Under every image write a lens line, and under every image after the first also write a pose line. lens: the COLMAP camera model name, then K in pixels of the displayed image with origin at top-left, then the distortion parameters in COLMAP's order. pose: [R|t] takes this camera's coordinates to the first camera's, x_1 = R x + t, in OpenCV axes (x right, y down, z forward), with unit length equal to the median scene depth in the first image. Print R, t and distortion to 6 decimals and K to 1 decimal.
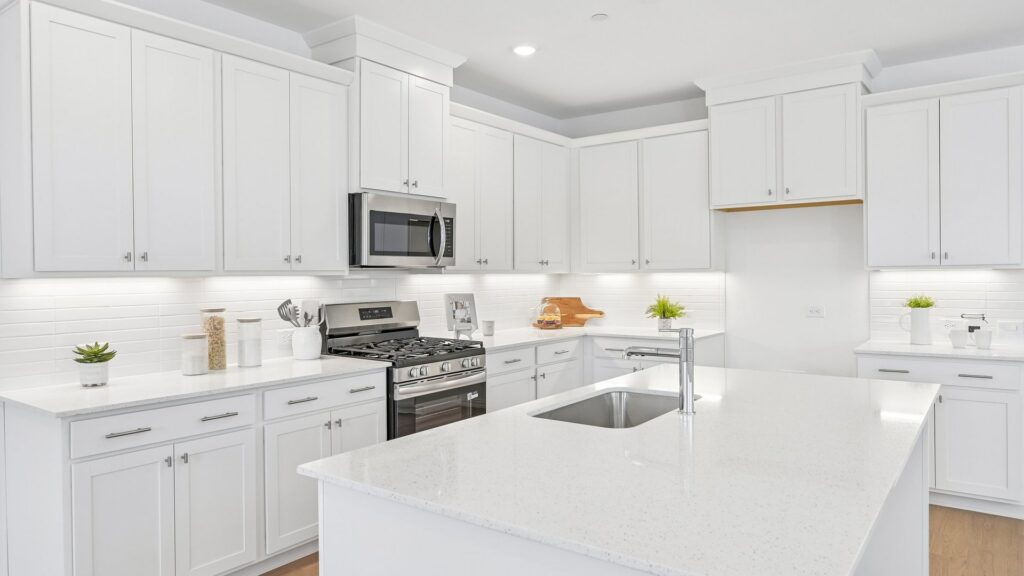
lens RADIAL K [[647.4, 0, 509.2], [0, 647.4, 284.6], [0, 0, 1]] dist [0.038291, 0.000306]
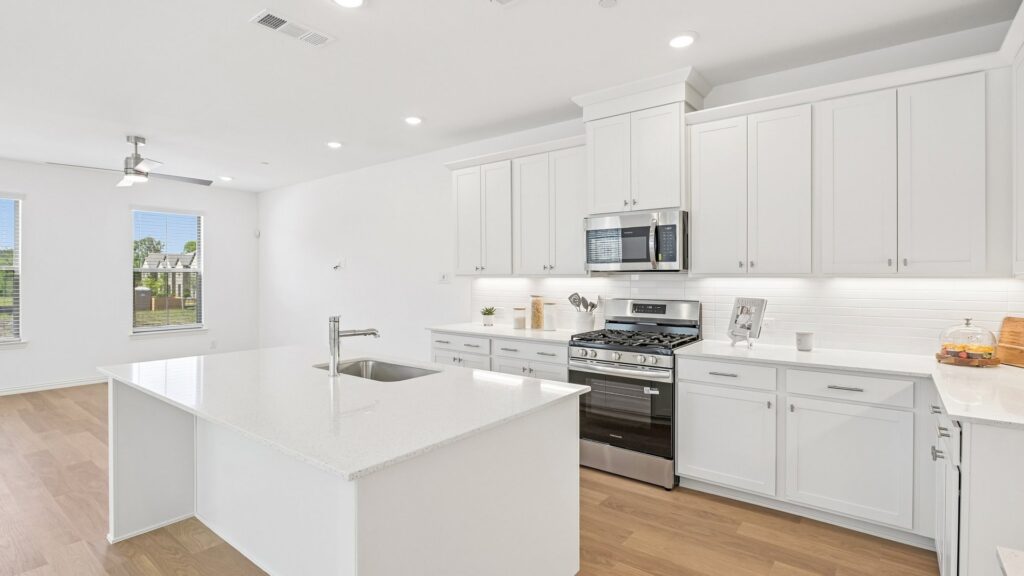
lens RADIAL K [[492.5, 0, 508.8], [0, 492.5, 279.7], [0, 0, 1]] dist [0.010596, 0.000422]
pose [[-0.004825, 0.015252, -0.999872, 0.753470], [-0.017110, 0.999736, 0.015333, -0.021119], [0.999842, 0.017182, -0.004563, 0.759780]]
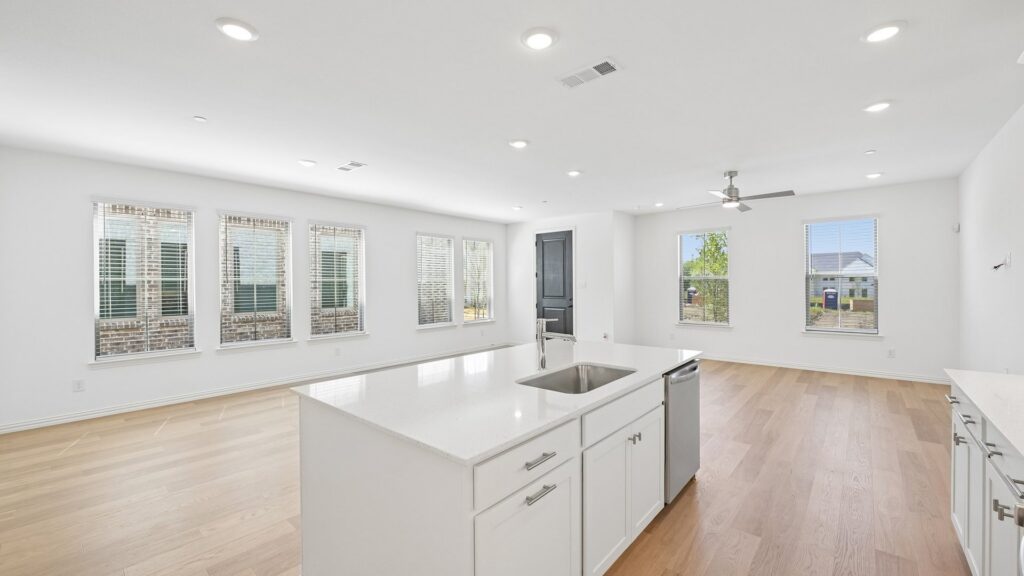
lens RADIAL K [[413.2, 0, 515.2], [0, 413.2, 290.6], [0, 0, 1]] dist [-0.004349, -0.000143]
pose [[-0.998969, 0.019561, 0.040979, 0.158543], [0.020753, 0.999368, 0.028871, -0.020376], [-0.040389, 0.029691, -0.998743, 1.147009]]
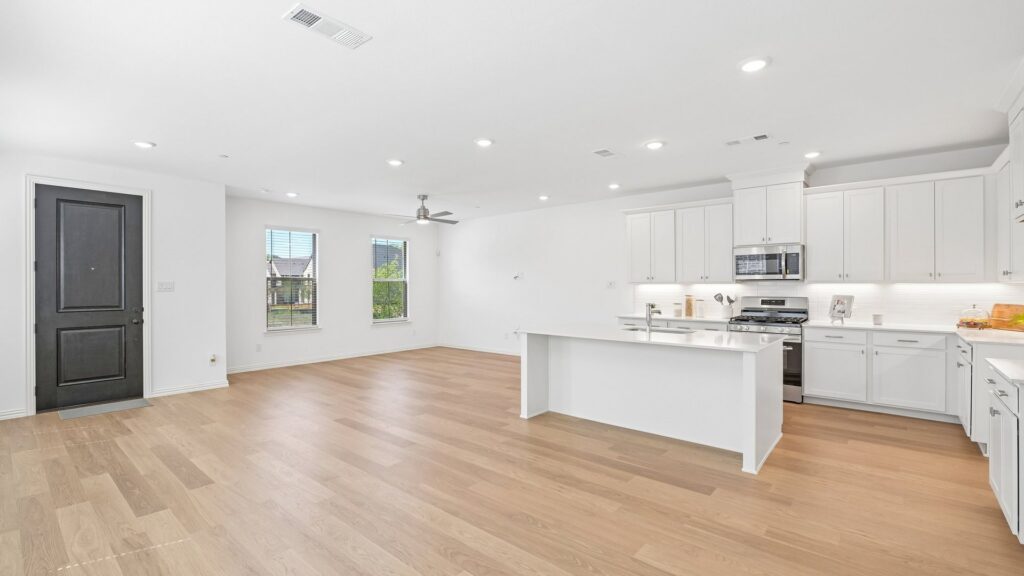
lens RADIAL K [[458.5, 0, 514.1], [0, 458.5, 287.0], [0, 0, 1]] dist [0.014681, -0.000073]
pose [[-0.036225, 0.016928, -0.999200, 1.305751], [-0.012215, 0.999774, 0.017380, -0.019815], [0.999269, 0.012834, -0.036010, 0.247754]]
